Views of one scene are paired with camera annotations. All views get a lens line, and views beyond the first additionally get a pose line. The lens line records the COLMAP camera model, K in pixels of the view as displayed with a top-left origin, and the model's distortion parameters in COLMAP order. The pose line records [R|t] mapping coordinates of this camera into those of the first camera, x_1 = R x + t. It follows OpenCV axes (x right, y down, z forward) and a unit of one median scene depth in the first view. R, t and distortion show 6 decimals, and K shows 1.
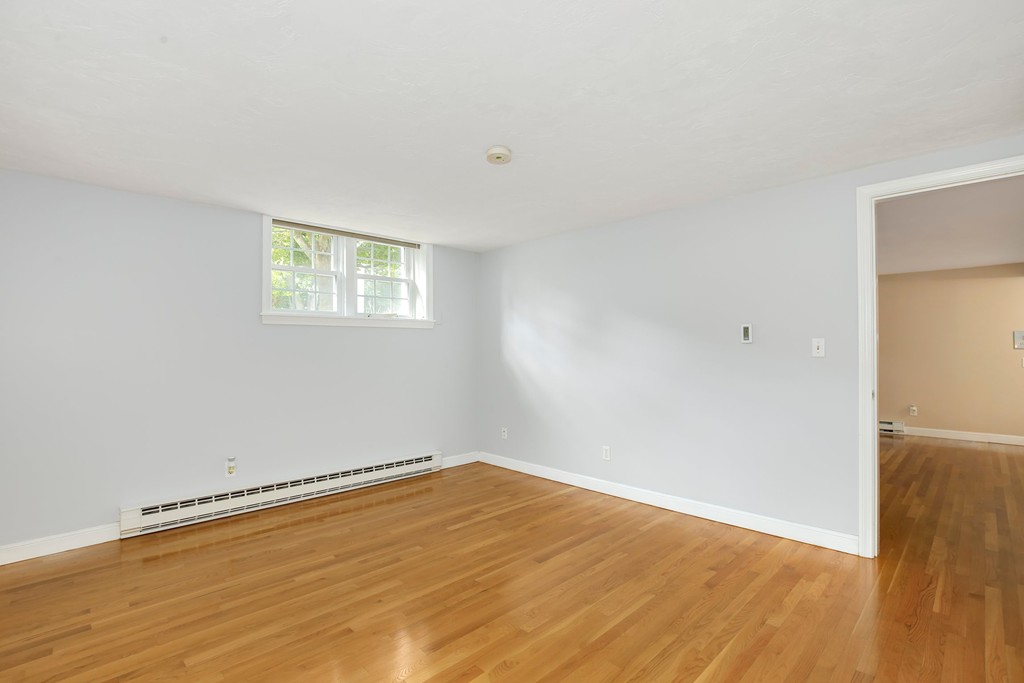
lens RADIAL K [[480.0, 0, 520.0], [0, 480.0, 336.4], [0, 0, 1]] dist [-0.024781, 0.003225]
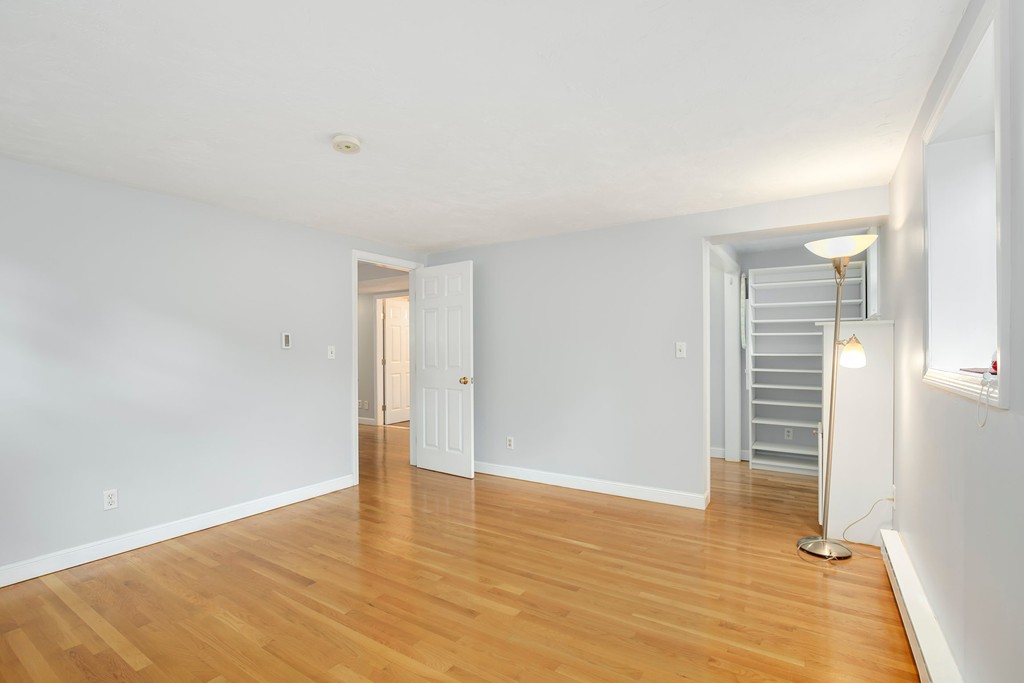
lens RADIAL K [[480.0, 0, 518.2], [0, 480.0, 348.6], [0, 0, 1]] dist [-0.024781, 0.003225]
pose [[-0.204407, 0.006738, 0.978863, -0.796971], [-0.015063, 0.999836, -0.010028, 0.016140], [-0.978770, -0.016794, -0.204272, 0.674443]]
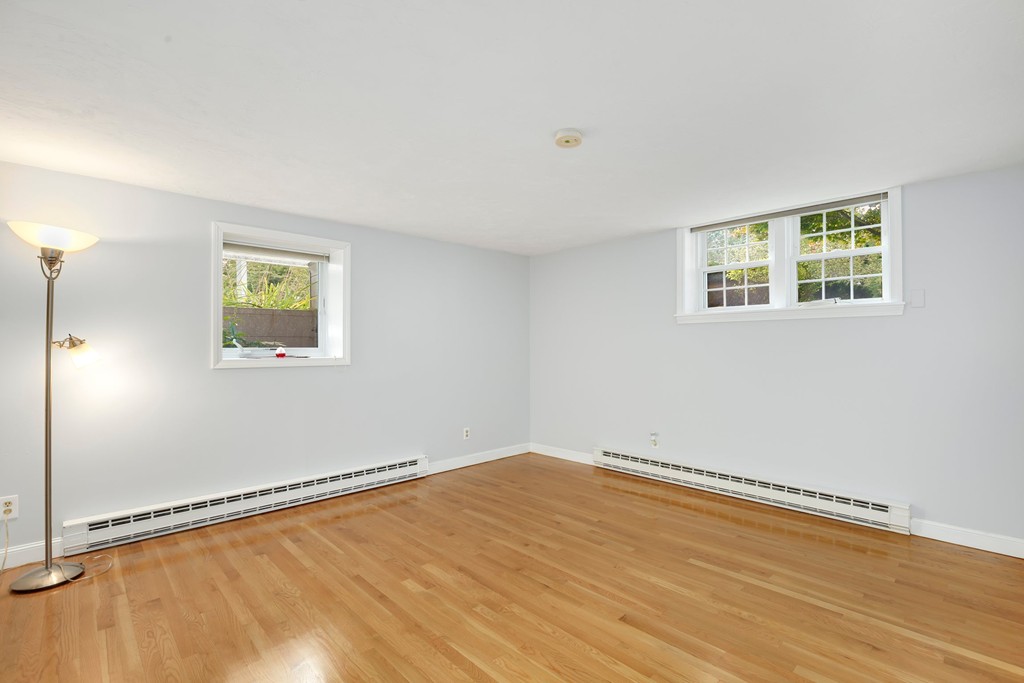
lens RADIAL K [[480.0, 0, 521.6], [0, 480.0, 337.3], [0, 0, 1]] dist [-0.024781, 0.003225]
pose [[-0.011461, -0.007480, -0.999906, 0.700703], [0.024987, 0.999658, -0.007765, 0.005496], [0.999622, -0.025074, -0.011270, 0.716088]]
